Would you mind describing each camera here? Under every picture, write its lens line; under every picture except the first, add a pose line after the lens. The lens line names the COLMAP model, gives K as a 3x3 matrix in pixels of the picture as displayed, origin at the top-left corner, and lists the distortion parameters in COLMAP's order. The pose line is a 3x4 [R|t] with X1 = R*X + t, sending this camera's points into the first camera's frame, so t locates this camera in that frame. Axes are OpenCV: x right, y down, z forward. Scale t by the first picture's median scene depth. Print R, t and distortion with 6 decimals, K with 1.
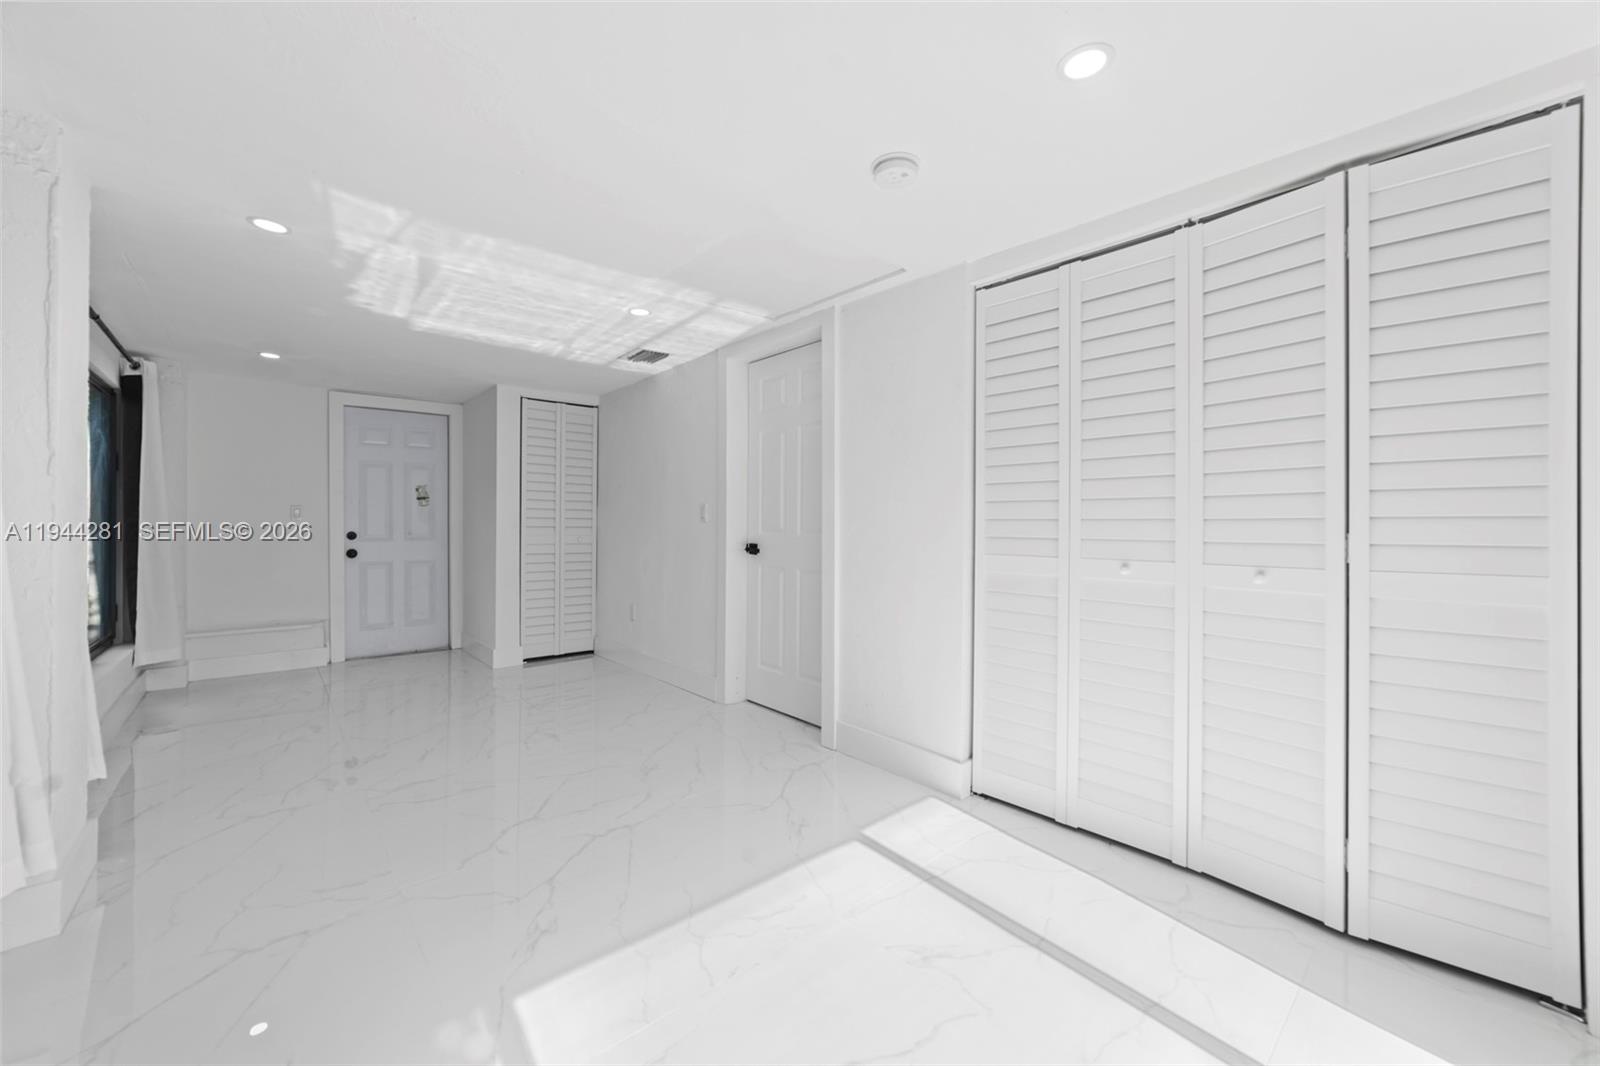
lens RADIAL K [[618.4, 0, 790.1], [0, 618.4, 532.4], [0, 0, 1]] dist [-0.001067, -0.000054]
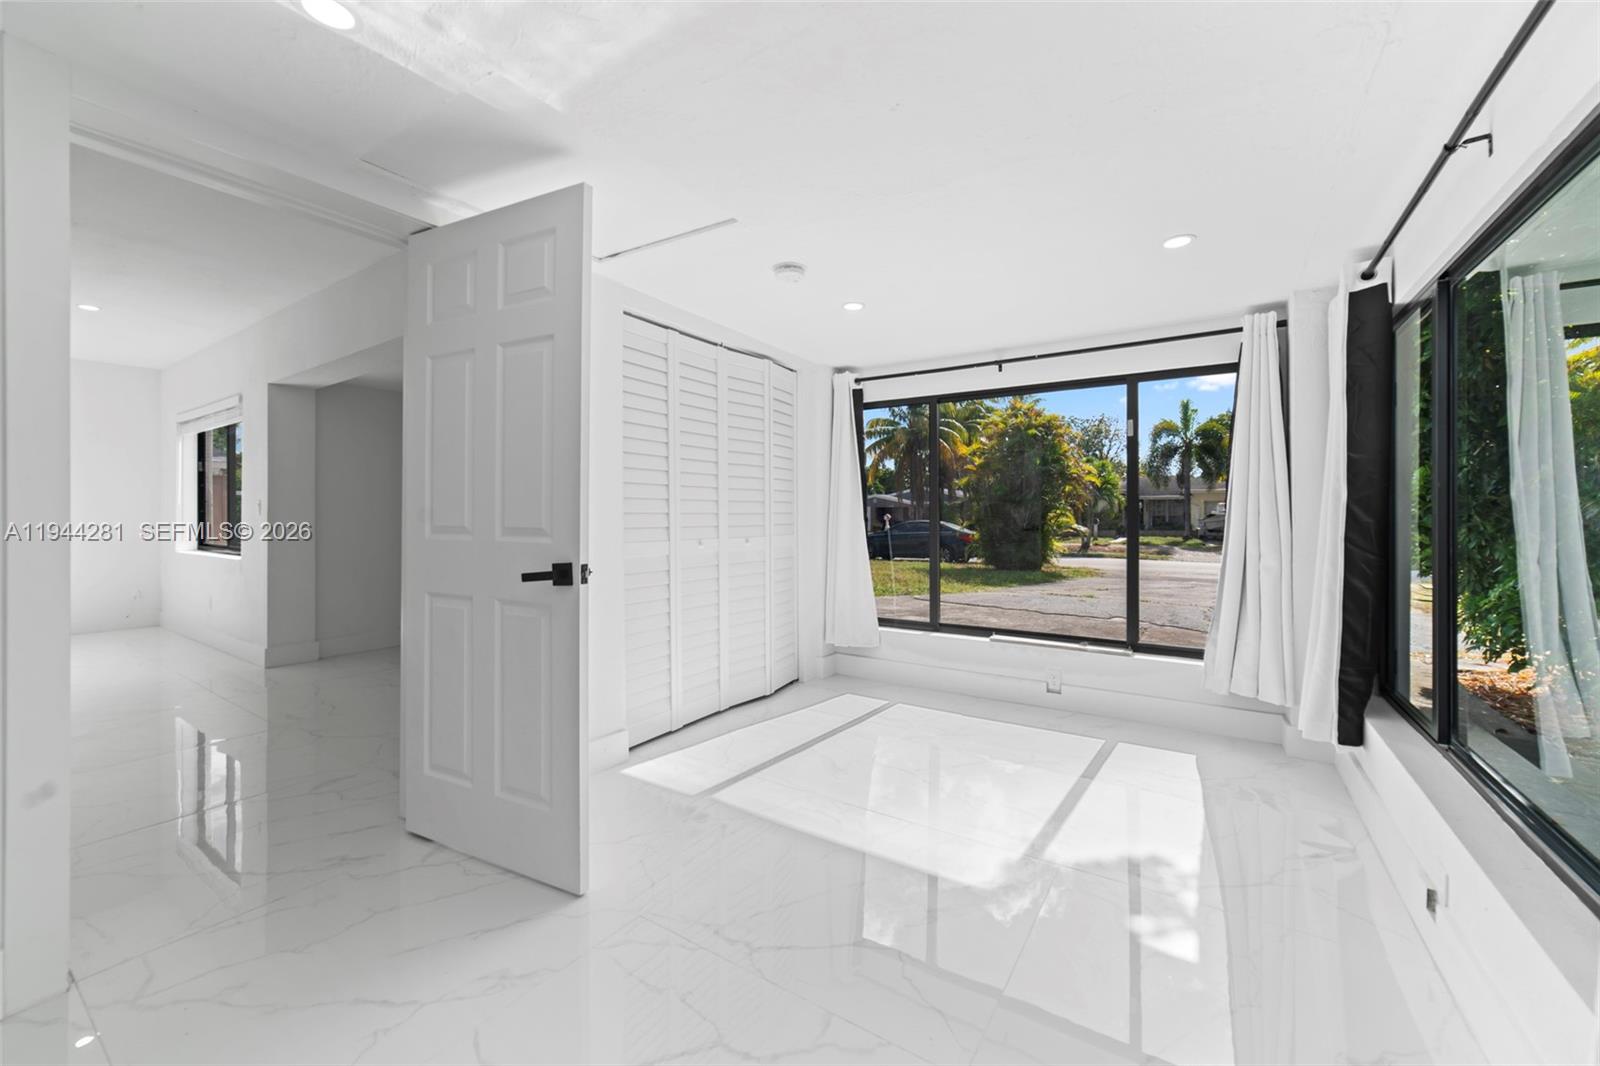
lens RADIAL K [[618.4, 0, 790.1], [0, 618.4, 532.4], [0, 0, 1]] dist [-0.001067, -0.000054]
pose [[-0.218109, -0.018309, 0.975753, -1.054843], [0.014656, 0.999650, 0.022033, -0.005738], [-0.975814, 0.019107, -0.217764, 1.138174]]
